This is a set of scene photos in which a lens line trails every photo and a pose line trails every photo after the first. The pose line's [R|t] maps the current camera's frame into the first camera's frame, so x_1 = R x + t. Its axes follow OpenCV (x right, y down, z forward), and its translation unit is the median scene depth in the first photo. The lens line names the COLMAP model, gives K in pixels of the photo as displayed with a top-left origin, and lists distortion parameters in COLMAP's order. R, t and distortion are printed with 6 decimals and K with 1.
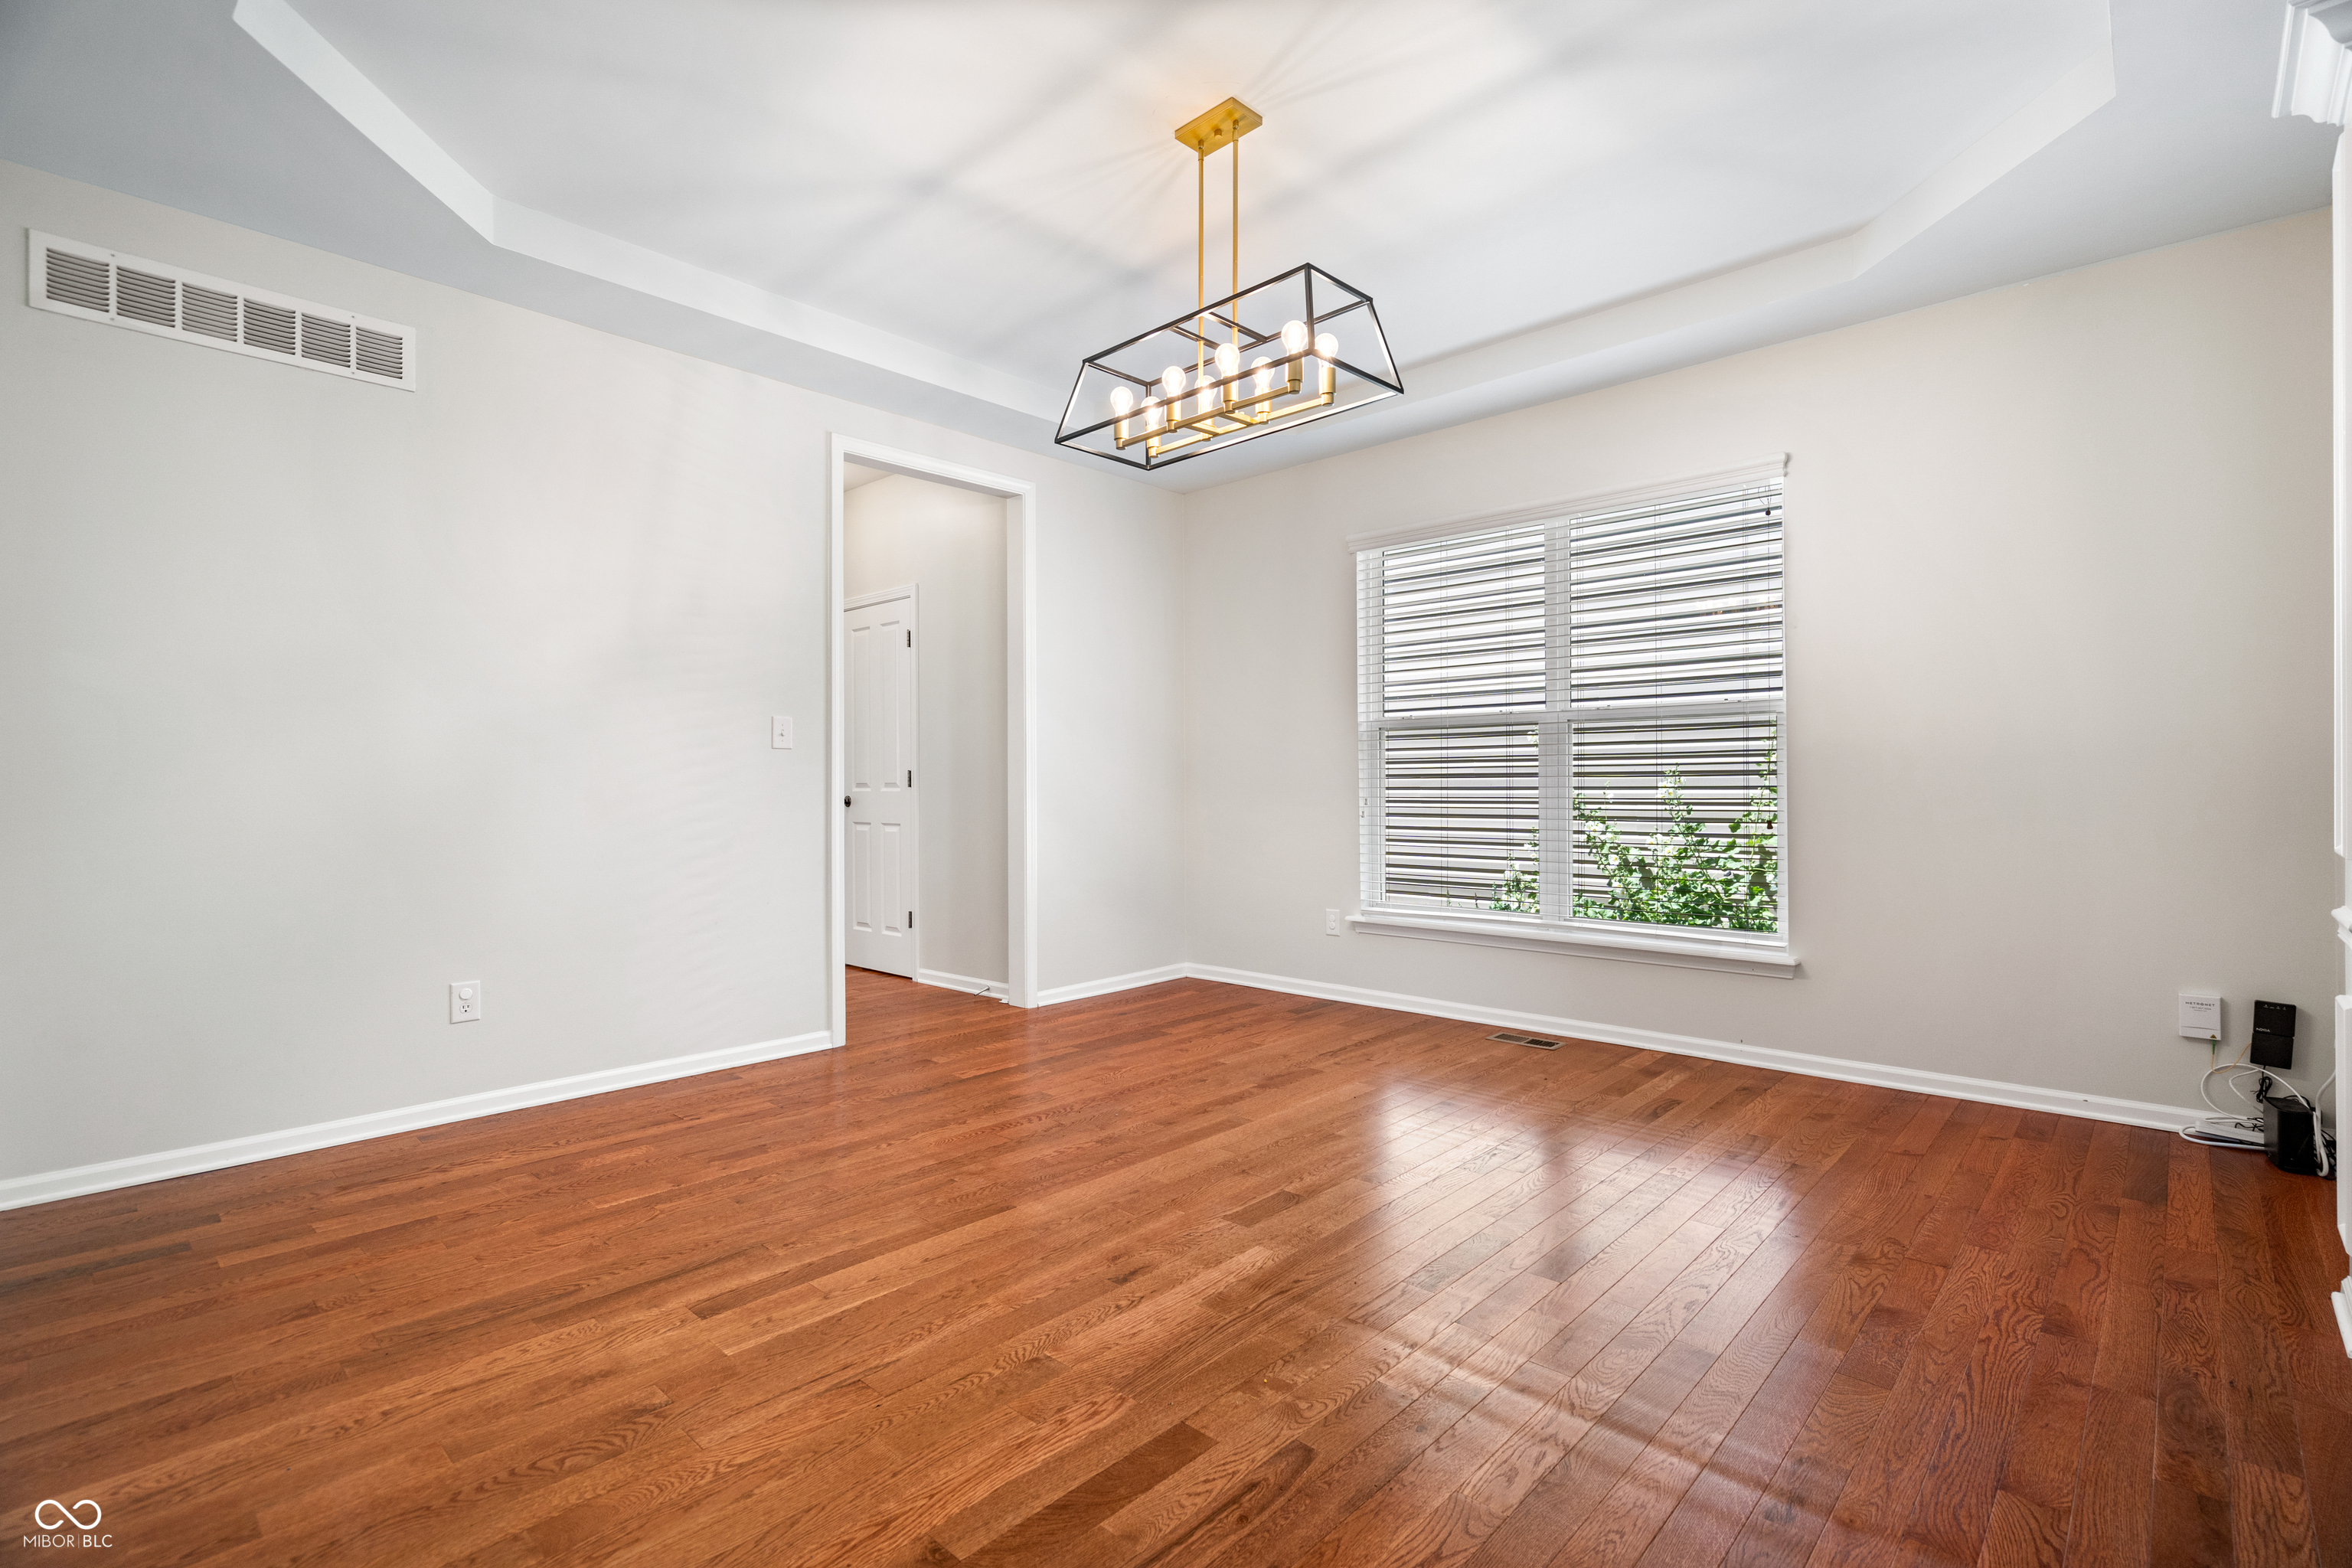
lens RADIAL K [[1103.7, 0, 1188.0], [0, 1103.7, 784.7], [0, 0, 1]] dist [-0.001142, 0.002848]
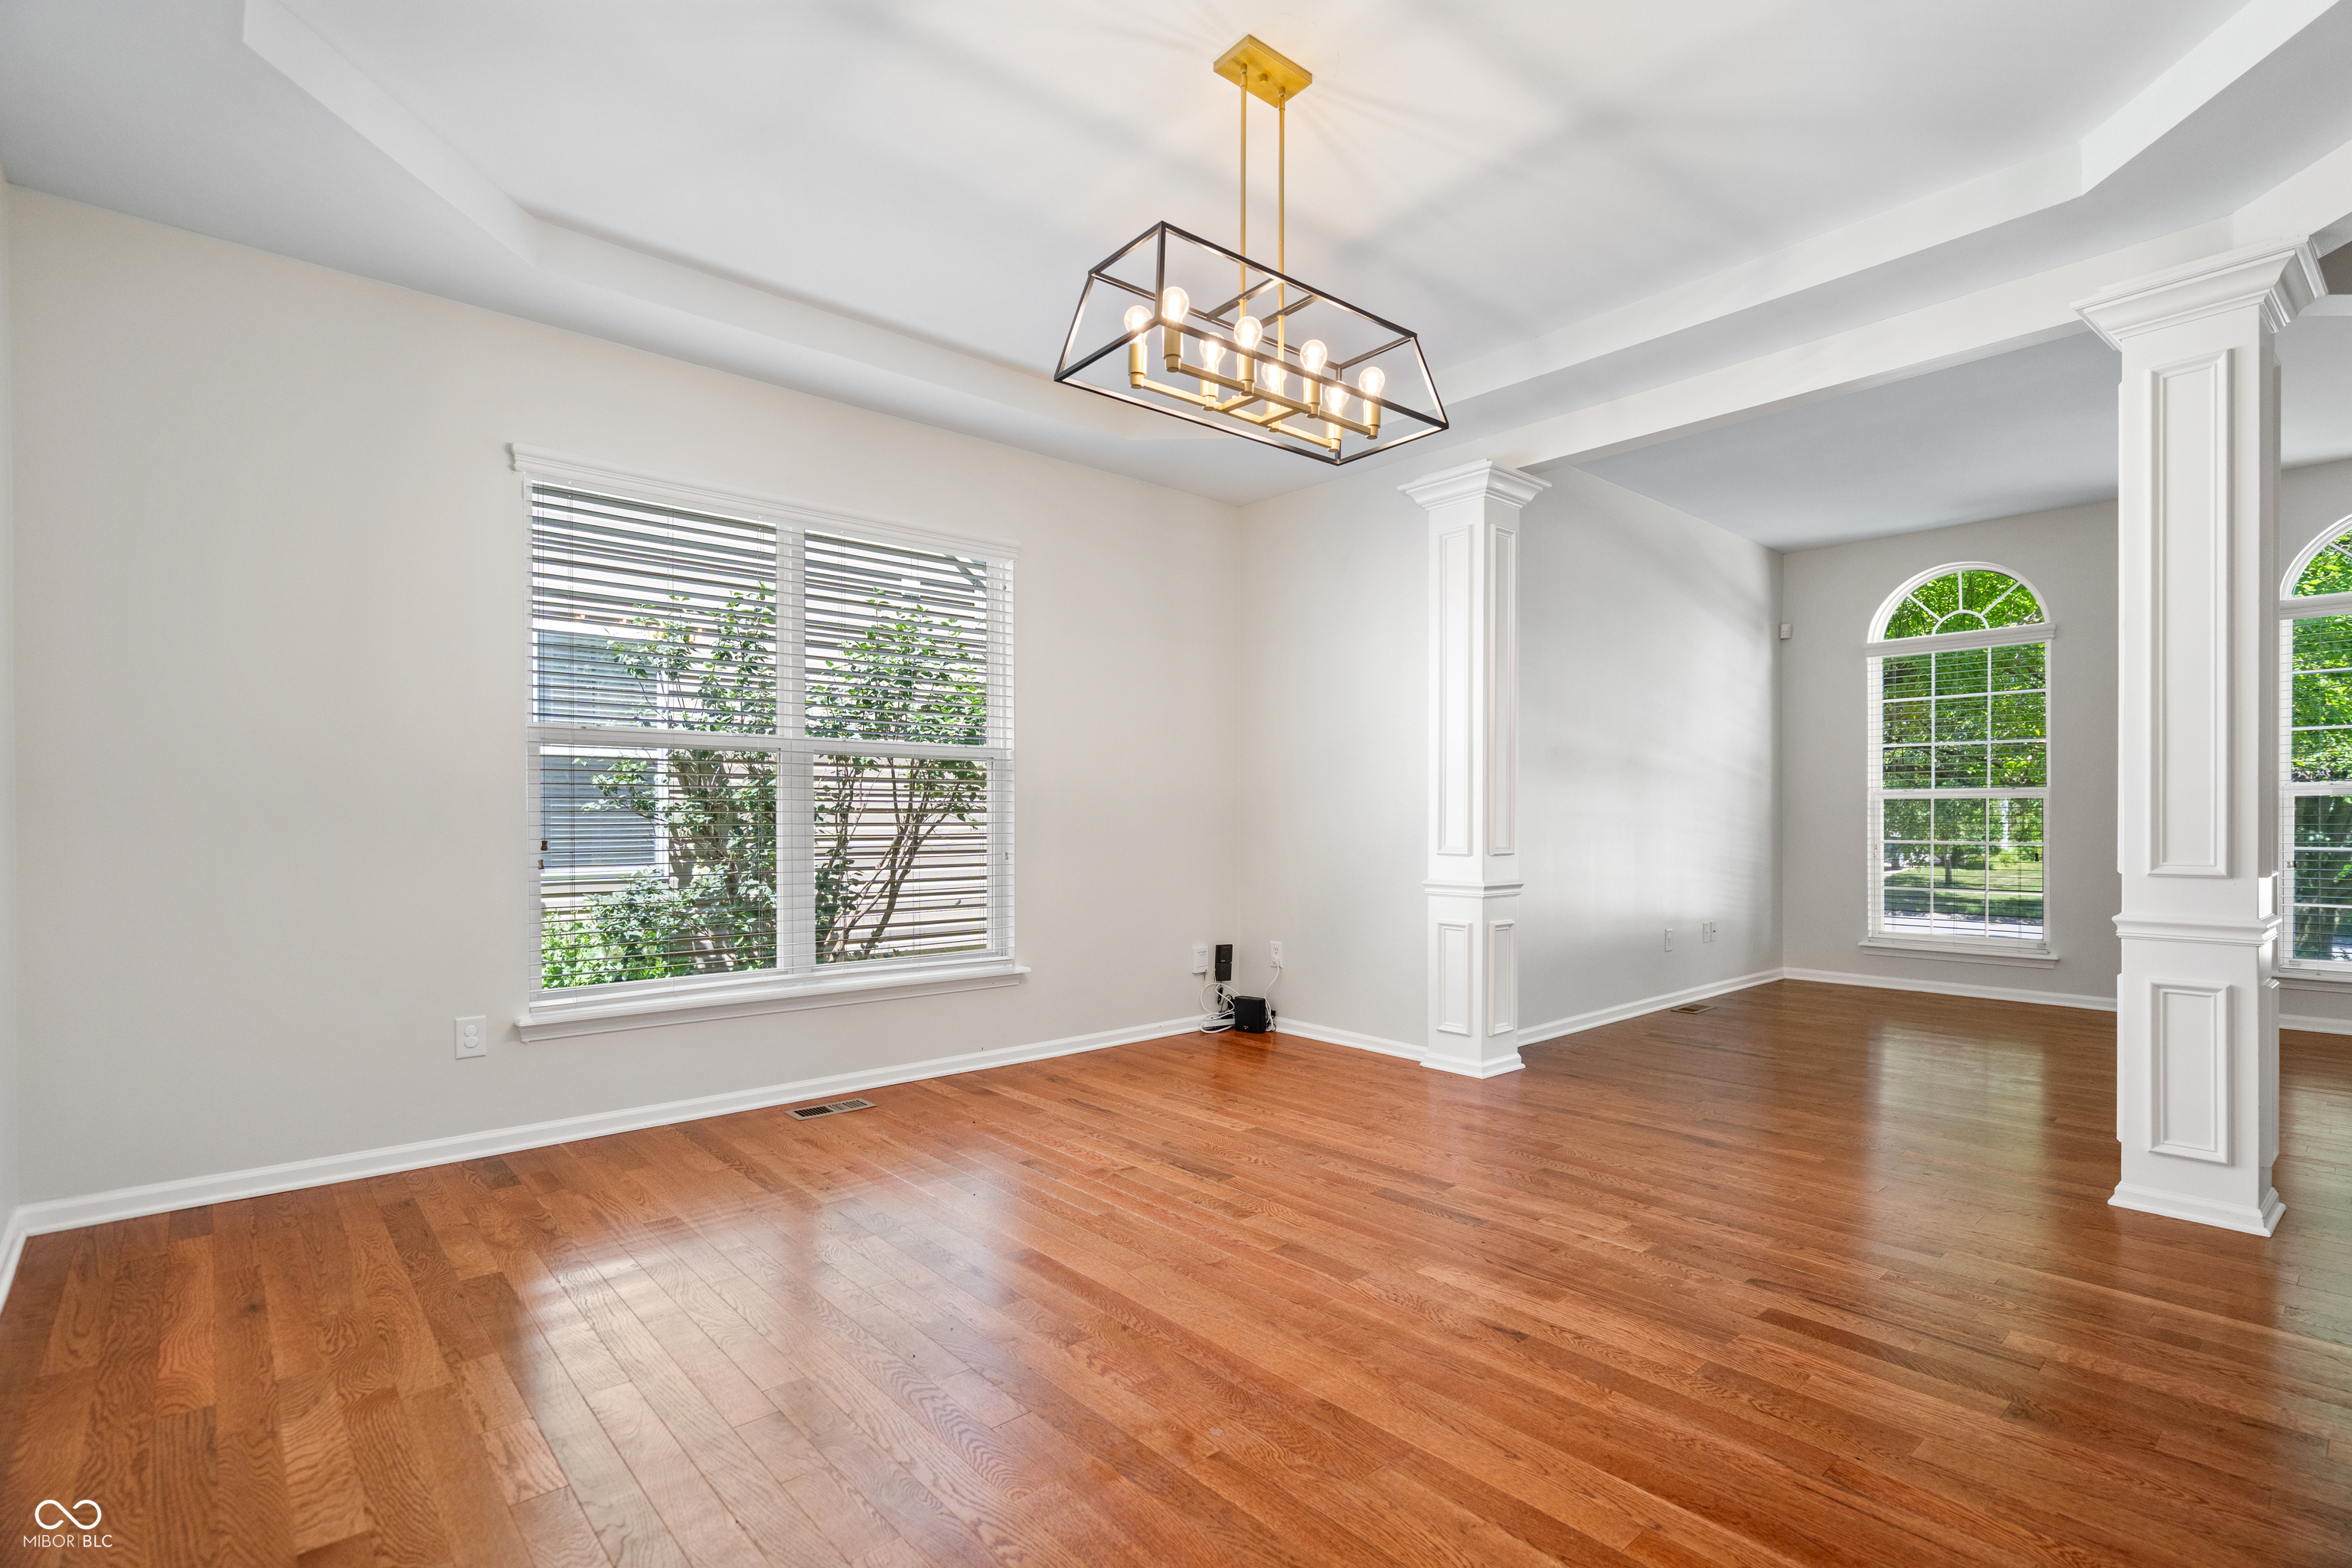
lens RADIAL K [[1103.7, 0, 1181.2], [0, 1103.7, 808.7], [0, 0, 1]] dist [-0.001142, 0.002848]
pose [[0.092837, 0.012898, 0.995598, -0.924158], [0.001522, 0.999913, -0.013096, 0.003065], [-0.995680, 0.002731, 0.092810, 1.059227]]
